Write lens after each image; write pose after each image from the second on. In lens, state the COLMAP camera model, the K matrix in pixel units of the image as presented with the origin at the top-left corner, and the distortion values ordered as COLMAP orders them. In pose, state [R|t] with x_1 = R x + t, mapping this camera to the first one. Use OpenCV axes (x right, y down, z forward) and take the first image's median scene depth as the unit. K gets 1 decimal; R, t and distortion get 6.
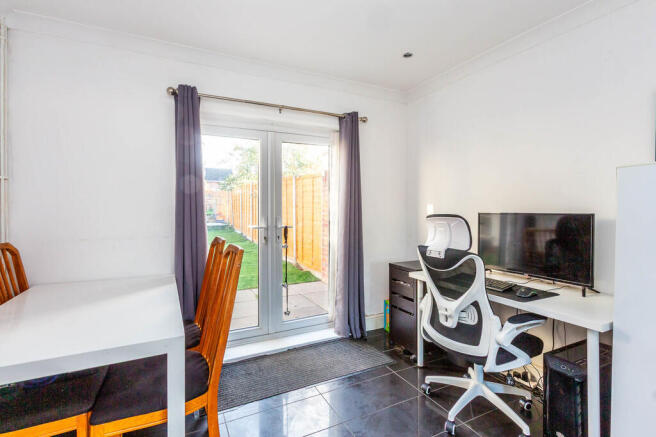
lens RADIAL K [[301.1, 0, 326.6], [0, 301.1, 218.6], [0, 0, 1]] dist [0.000611, 0.000026]
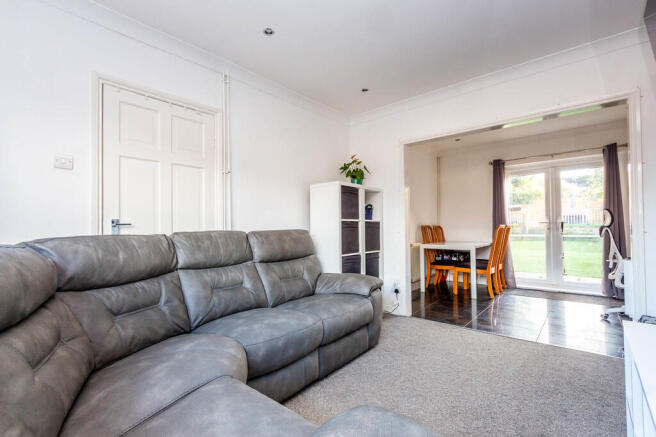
lens RADIAL K [[301.1, 0, 327.7], [0, 301.1, 219.0], [0, 0, 1]] dist [0.000611, 0.000026]
pose [[0.373361, -0.019044, -0.927491, 0.925634], [0.011328, 0.999808, -0.015969, 0.023749], [0.927617, -0.004545, 0.373505, -0.823957]]
